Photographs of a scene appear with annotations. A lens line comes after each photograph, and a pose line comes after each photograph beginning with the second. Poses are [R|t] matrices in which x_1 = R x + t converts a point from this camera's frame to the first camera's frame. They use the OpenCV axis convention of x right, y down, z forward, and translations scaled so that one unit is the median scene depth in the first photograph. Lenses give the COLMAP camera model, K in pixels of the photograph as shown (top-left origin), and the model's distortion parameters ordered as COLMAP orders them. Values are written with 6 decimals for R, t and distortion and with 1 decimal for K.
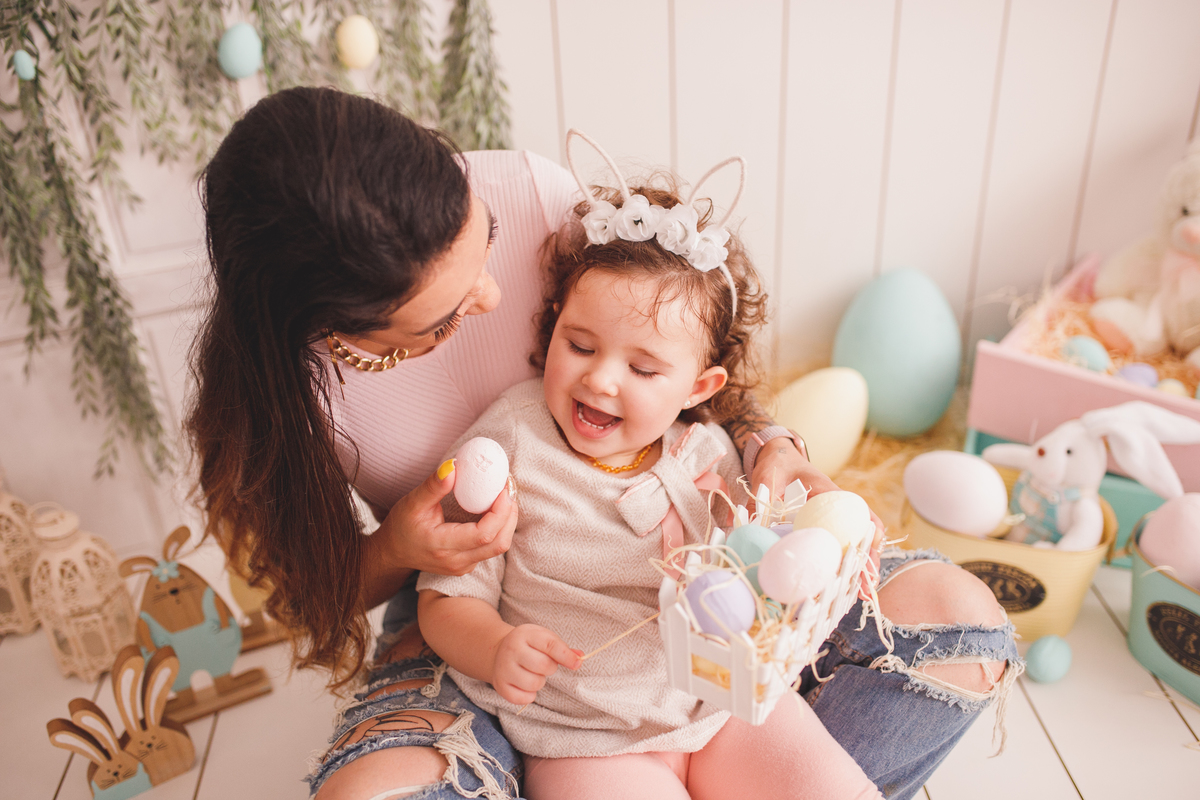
lens RADIAL K [[1124.4, 0, 582.9], [0, 1124.4, 378.7], [0, 0, 1]] dist [-0.012259, 0.000000]
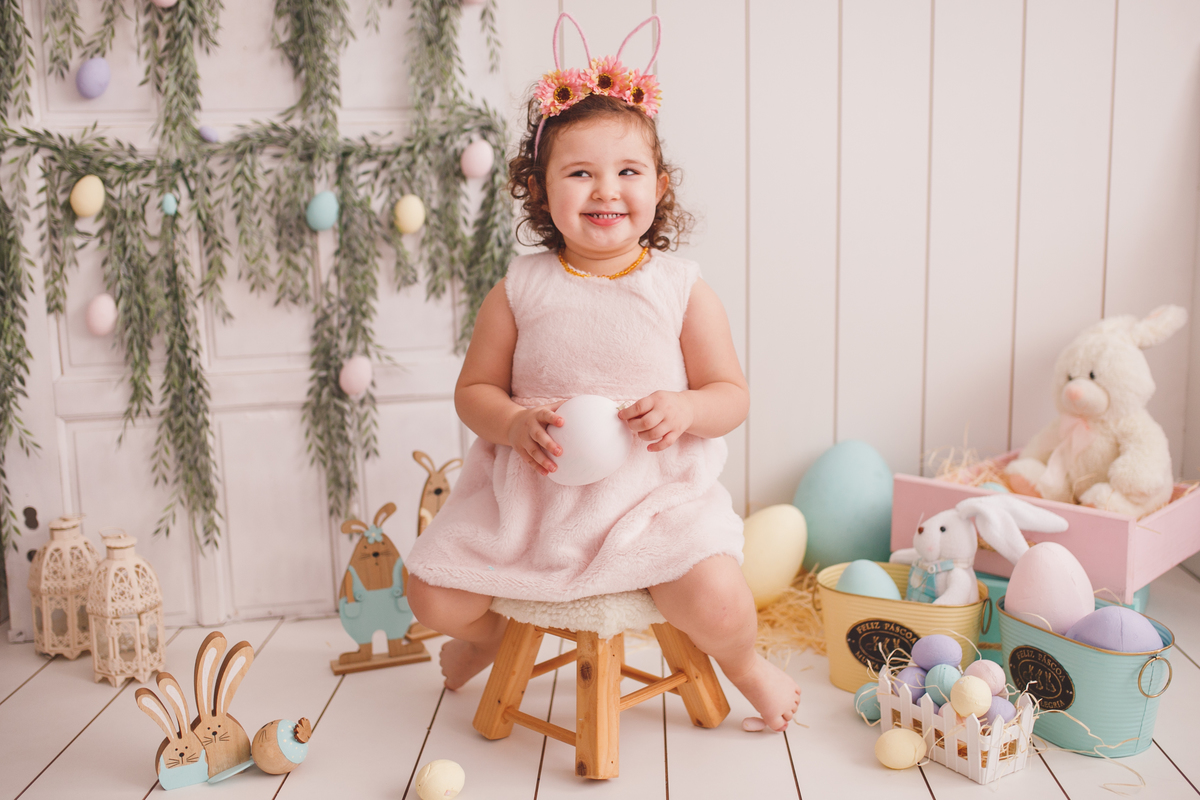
lens RADIAL K [[1193.4, 0, 574.8], [0, 1193.4, 356.4], [0, 0, 1]] dist [-0.017988, 0.000000]
pose [[0.993217, 0.054383, -0.102776, 0.150262], [-0.086408, 0.936660, -0.339413, 0.326744], [0.077808, 0.345991, 0.935006, -0.254749]]
